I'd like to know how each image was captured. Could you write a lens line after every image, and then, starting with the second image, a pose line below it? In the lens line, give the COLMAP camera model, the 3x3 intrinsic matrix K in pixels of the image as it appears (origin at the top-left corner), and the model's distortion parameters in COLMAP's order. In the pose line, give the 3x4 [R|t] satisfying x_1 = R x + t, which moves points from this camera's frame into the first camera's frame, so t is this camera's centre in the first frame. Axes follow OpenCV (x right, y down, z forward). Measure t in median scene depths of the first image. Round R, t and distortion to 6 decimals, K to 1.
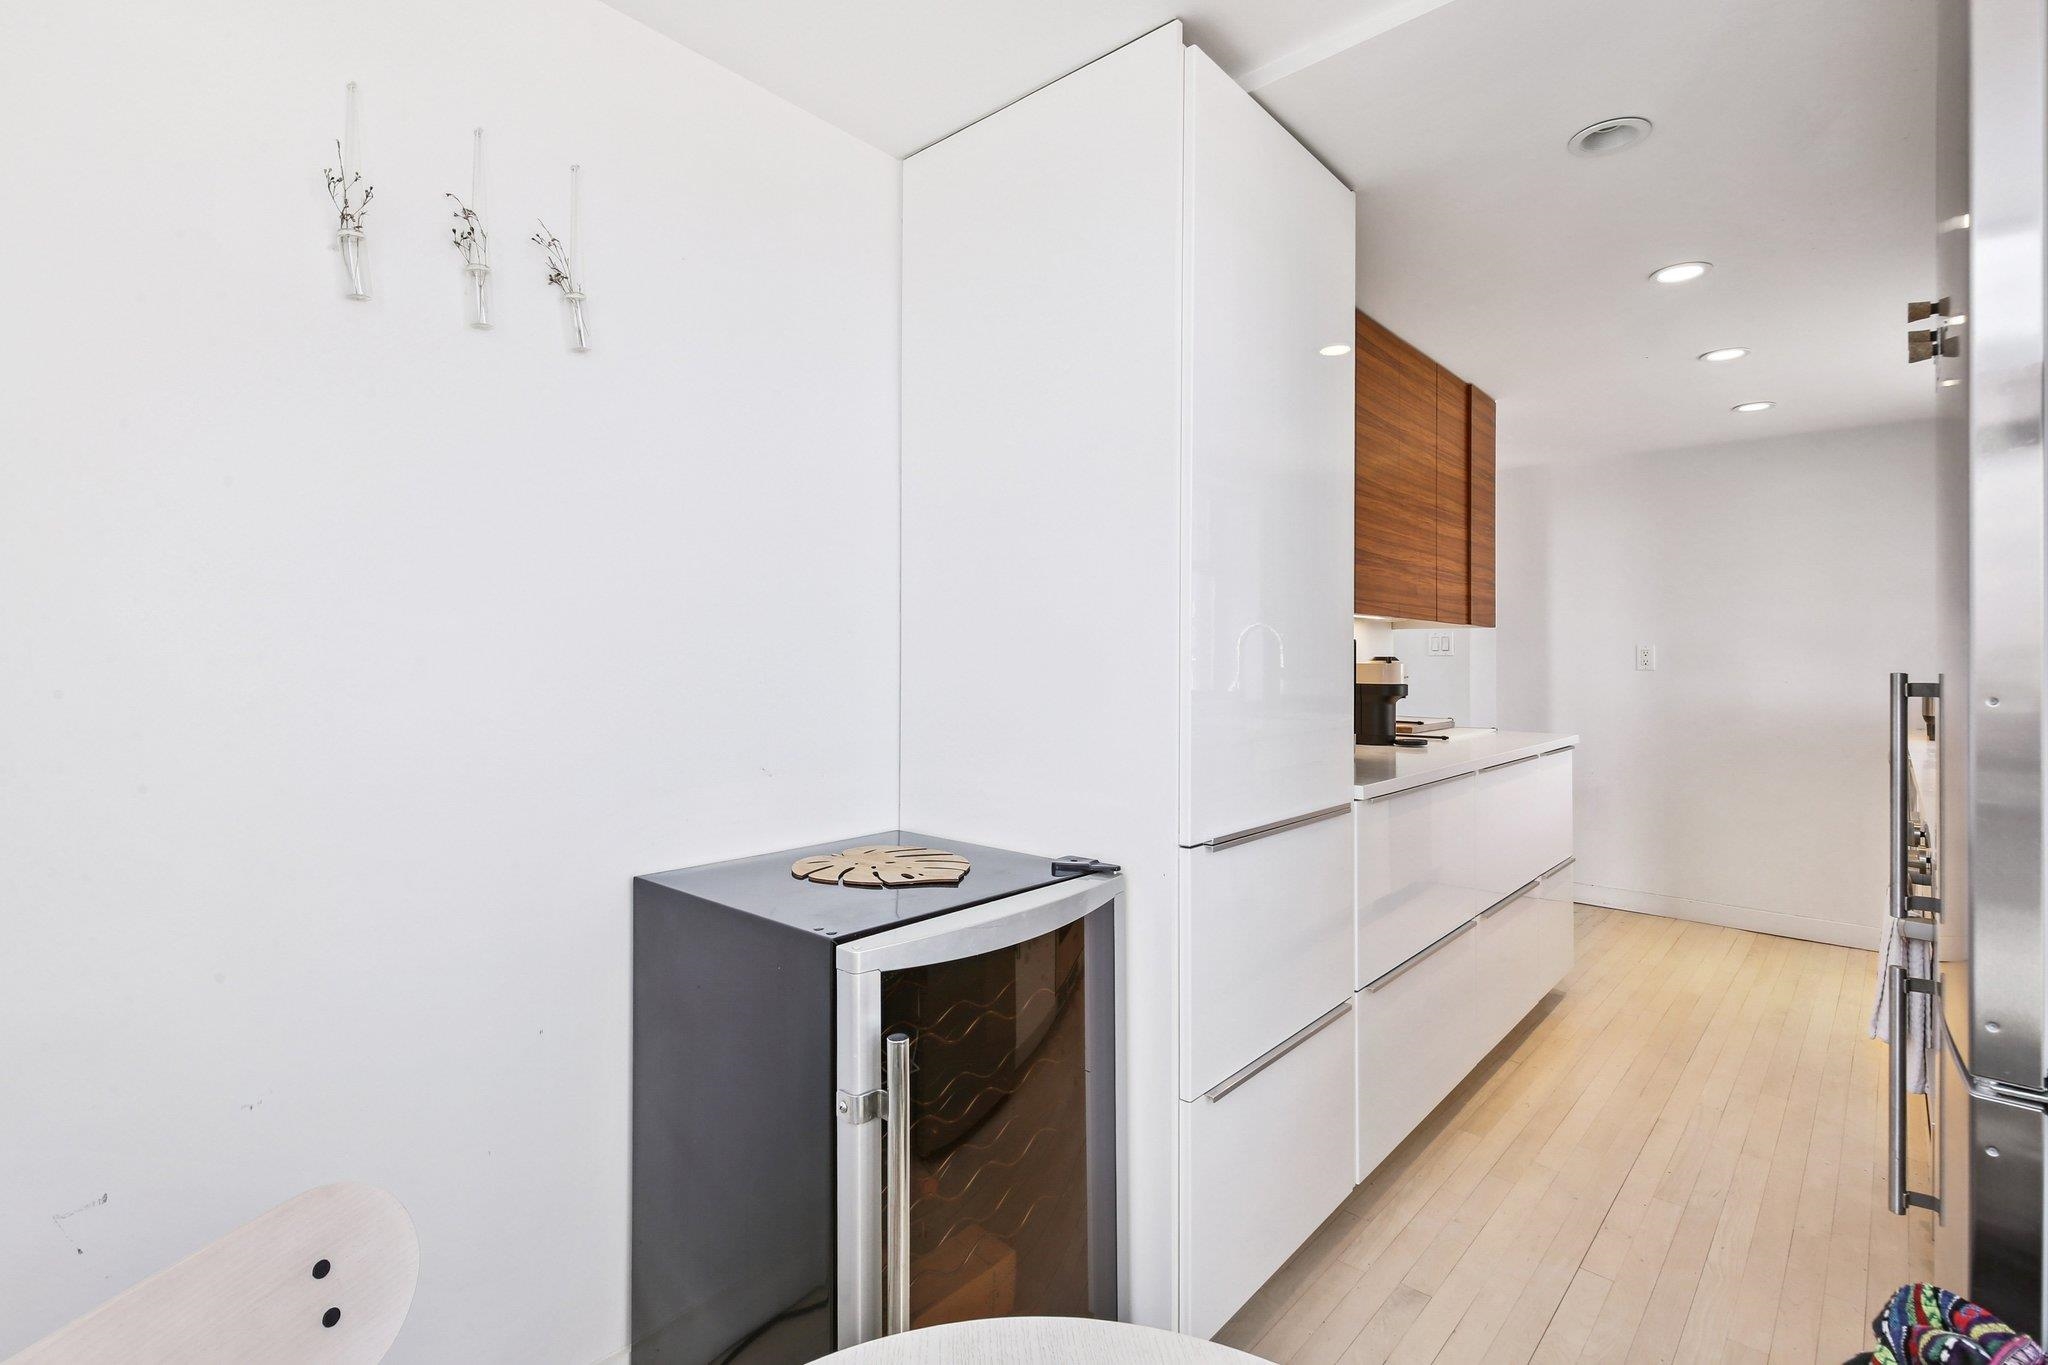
lens RADIAL K [[936.5, 0, 1025.1], [0, 936.5, 639.7], [0, 0, 1]] dist [0.014830, -0.007904]
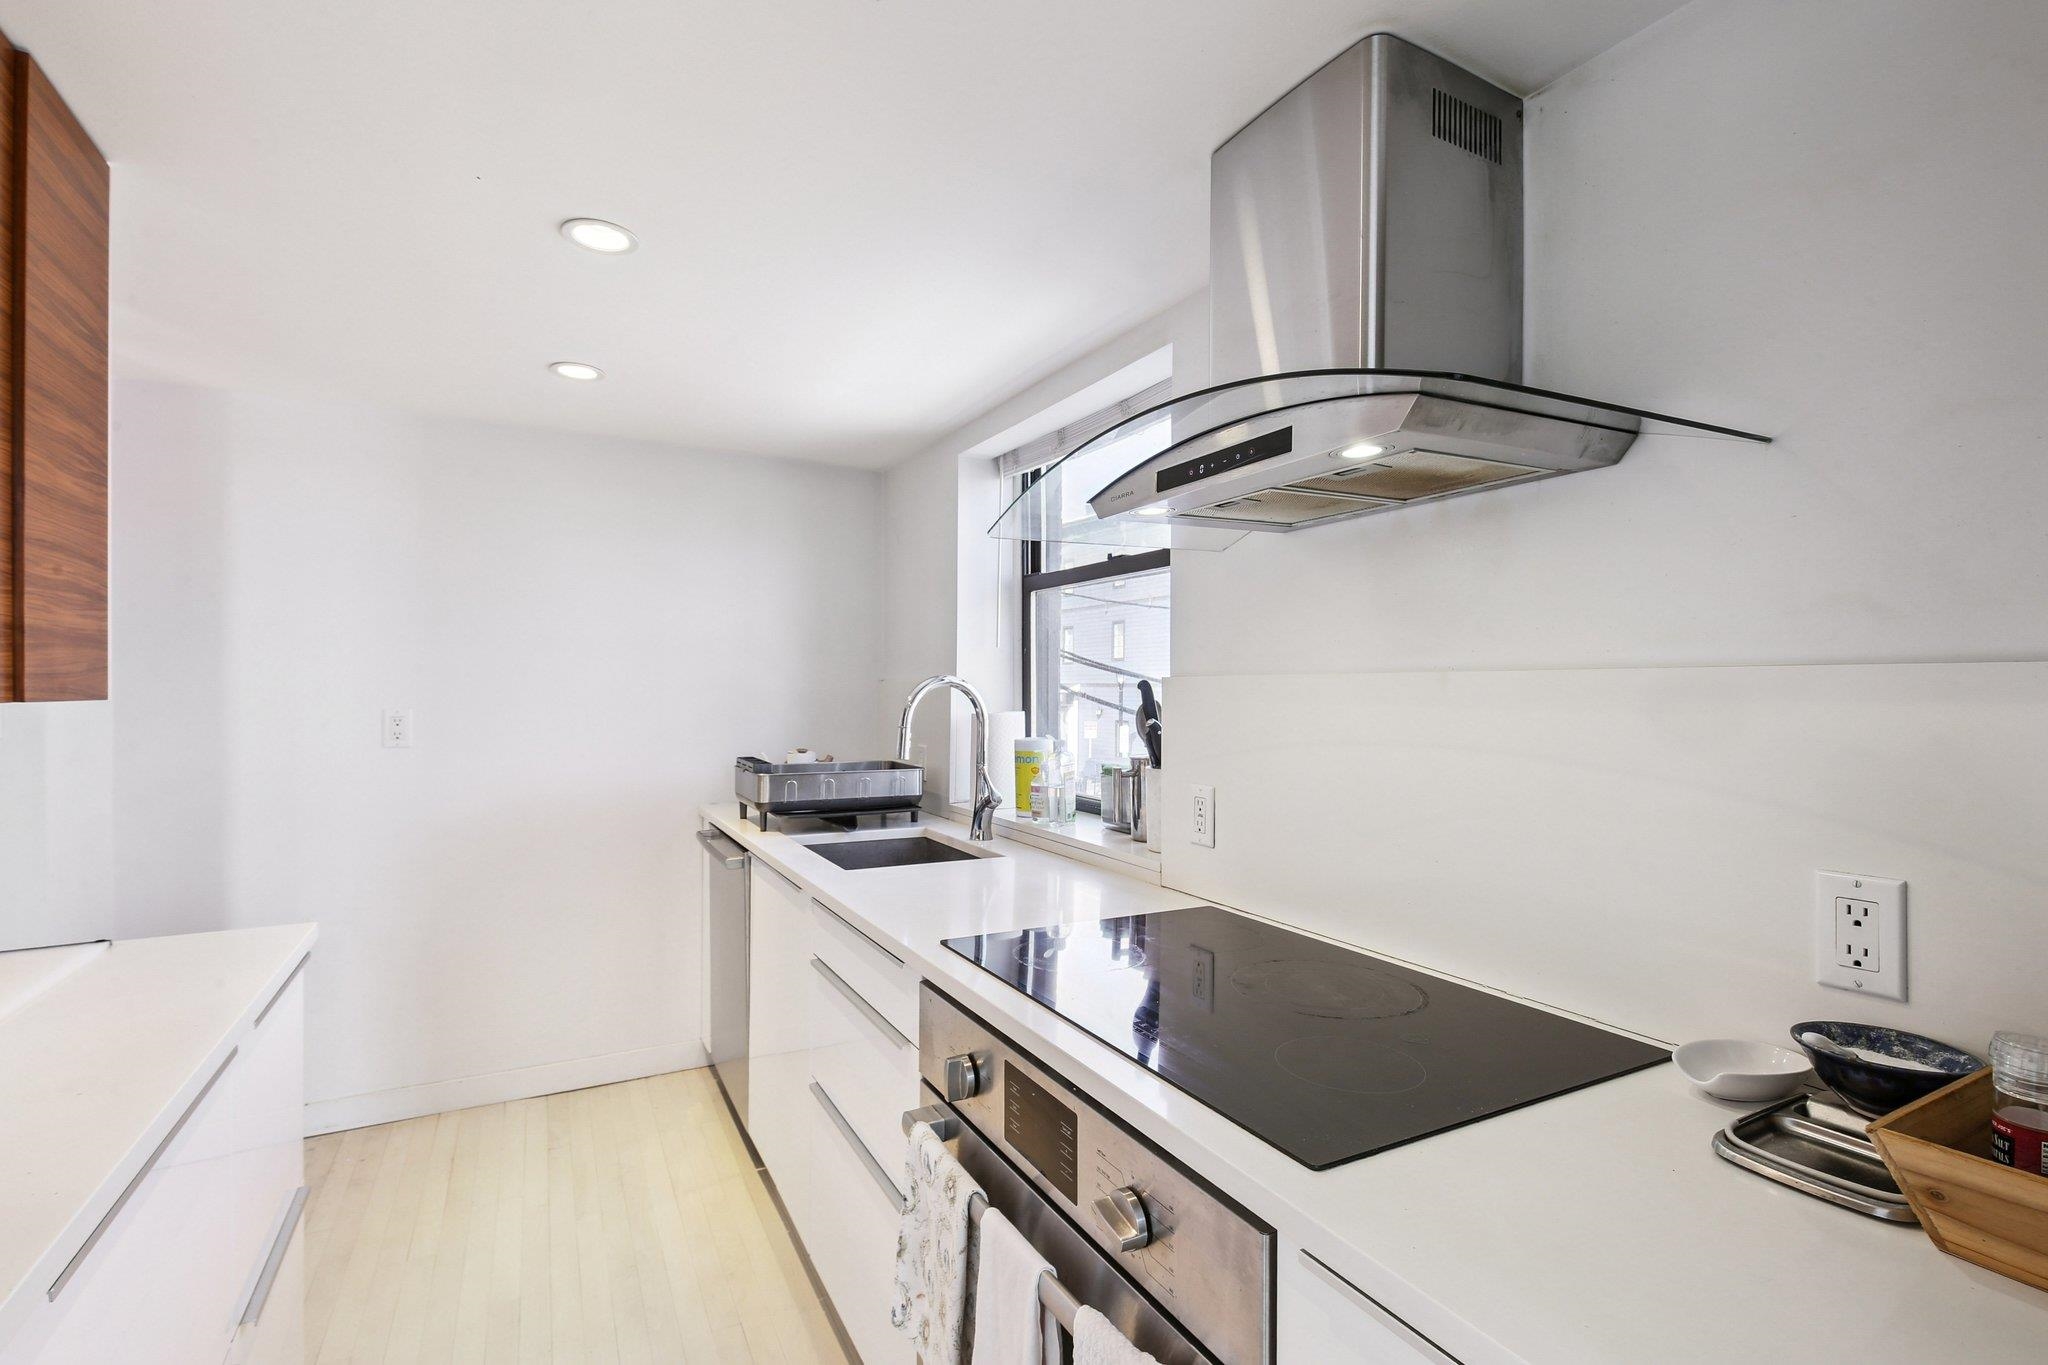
lens RADIAL K [[936.5, 0, 1036.7], [0, 936.5, 686.0], [0, 0, 1]] dist [0.014830, -0.007904]
pose [[0.322838, -0.007109, 0.946428, 0.251474], [-0.013783, 0.999830, 0.012212, -0.032673], [-0.946354, -0.016987, 0.322685, 0.501145]]
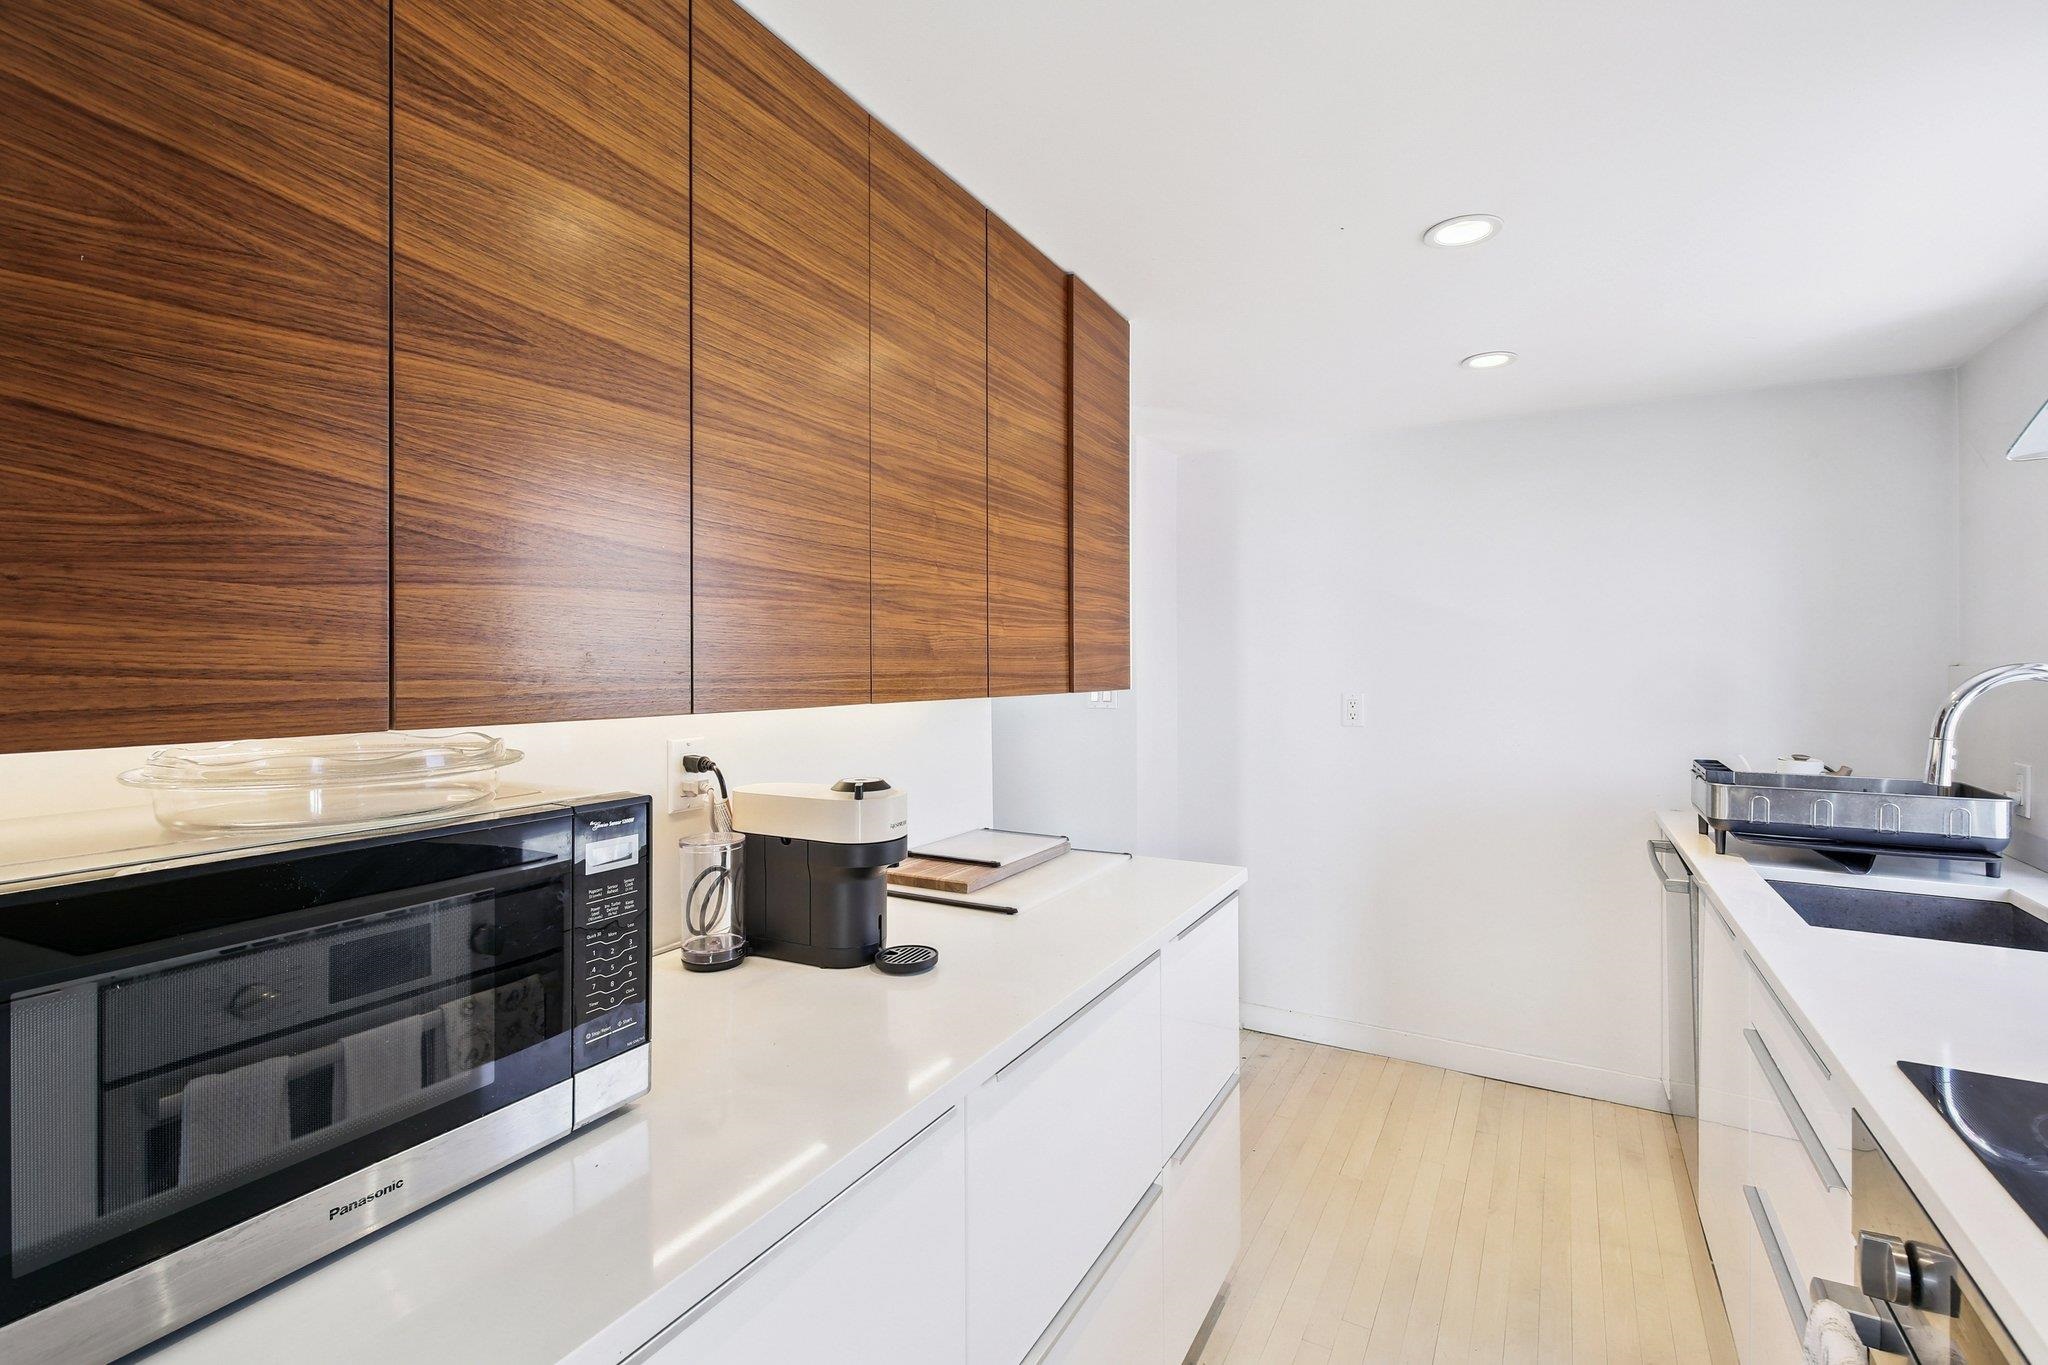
lens RADIAL K [[936.5, 0, 1013.9], [0, 936.5, 661.9], [0, 0, 1]] dist [0.014830, -0.007904]
pose [[0.975068, -0.011791, 0.221593, 0.310605], [0.008217, 0.999821, 0.017044, -0.045338], [-0.221754, -0.014798, 0.974990, 0.446963]]
